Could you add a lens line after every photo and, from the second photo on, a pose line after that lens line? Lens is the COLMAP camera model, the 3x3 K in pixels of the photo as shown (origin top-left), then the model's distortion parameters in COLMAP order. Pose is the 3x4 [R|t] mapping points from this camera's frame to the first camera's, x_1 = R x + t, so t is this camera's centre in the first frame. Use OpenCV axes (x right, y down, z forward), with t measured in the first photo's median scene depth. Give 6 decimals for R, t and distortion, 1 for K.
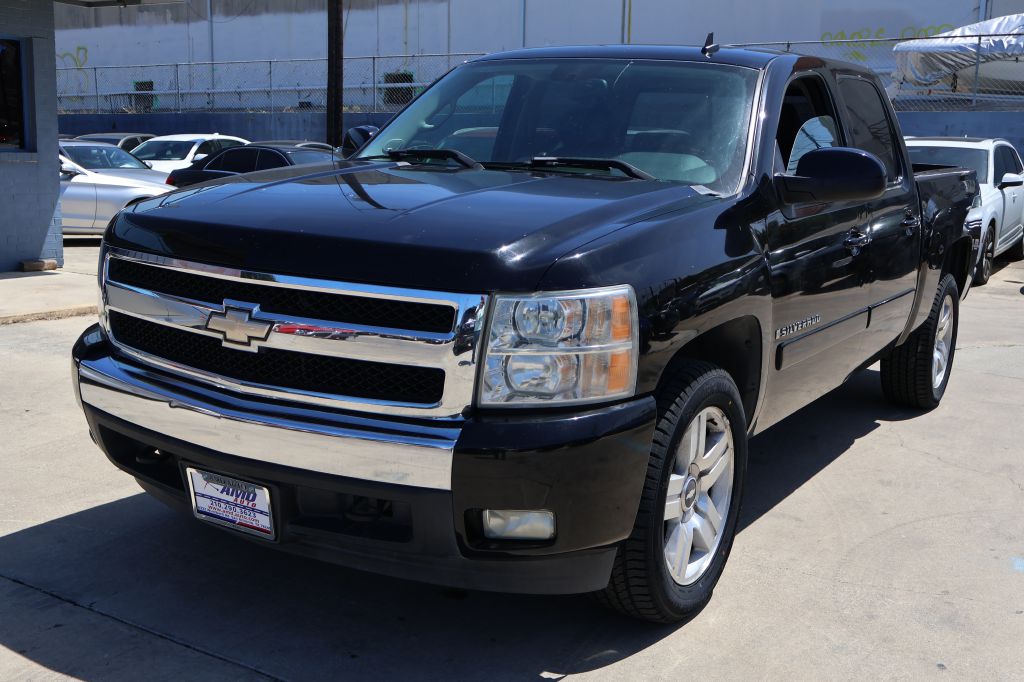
lens RADIAL K [[1144.9, 0, 514.8], [0, 1144.9, 344.6], [0, 0, 1]] dist [0.002049, 0.000000]
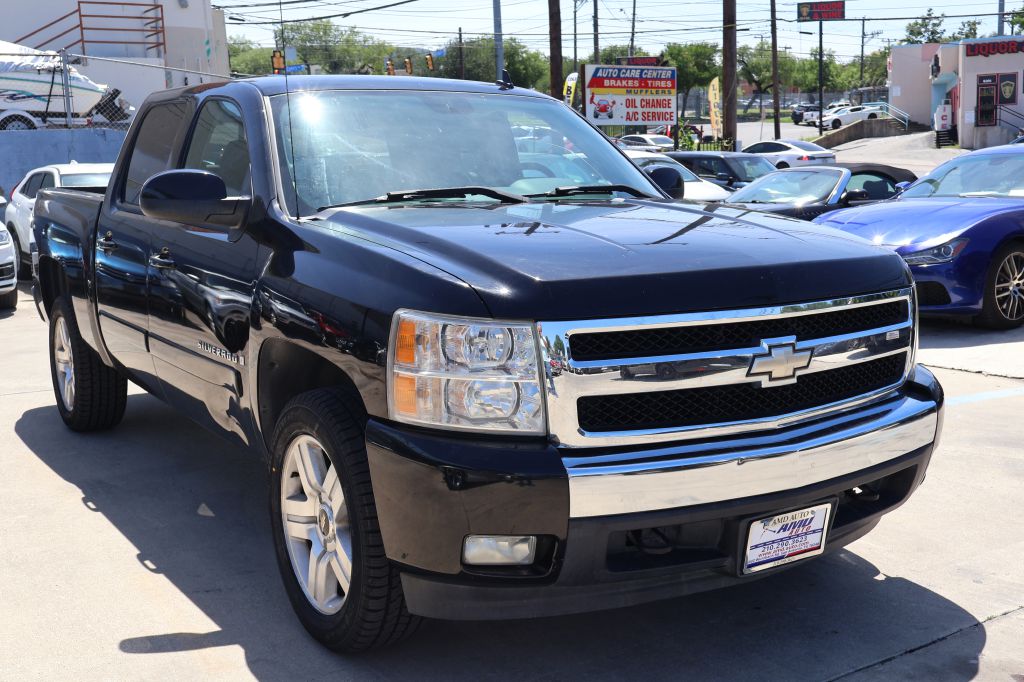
lens RADIAL K [[1144.9, 0, 510.4], [0, 1144.9, 349.7], [0, 0, 1]] dist [0.002049, 0.000000]
pose [[0.414402, -0.187486, 0.890573, -1.223924], [0.196691, 0.973874, 0.113498, -0.186208], [-0.888585, 0.128134, 0.440452, 0.759095]]
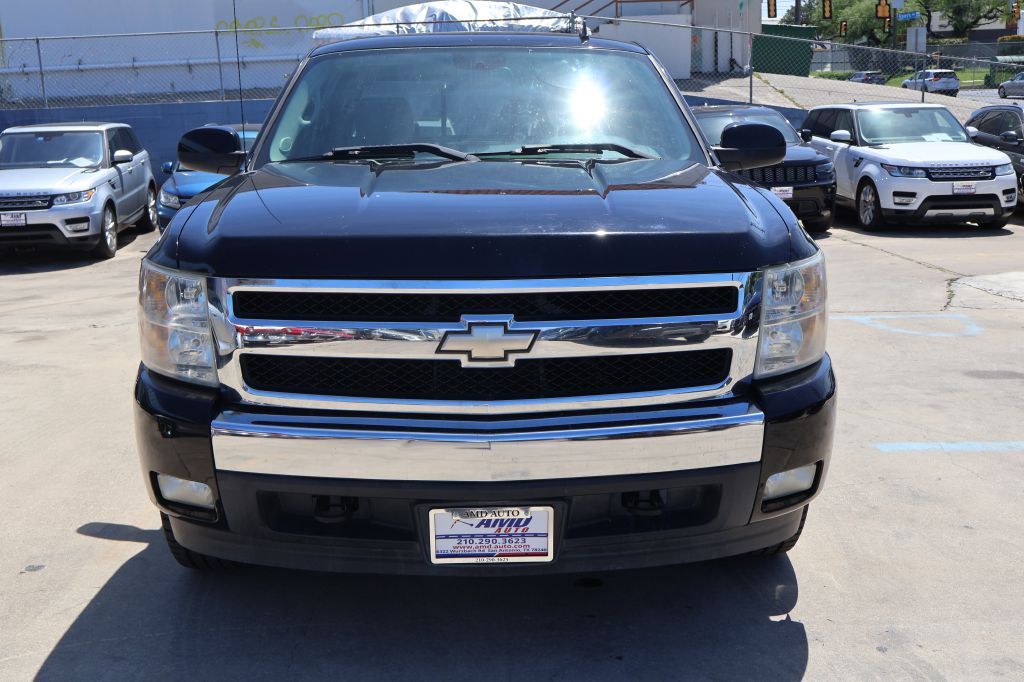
lens RADIAL K [[1144.9, 0, 507.4], [0, 1144.9, 335.6], [0, 0, 1]] dist [0.002049, 0.000000]
pose [[0.827661, -0.147692, 0.541446, -0.717073], [0.146401, 0.988167, 0.045755, -0.060253], [-0.541796, 0.041399, 0.839490, 0.219287]]
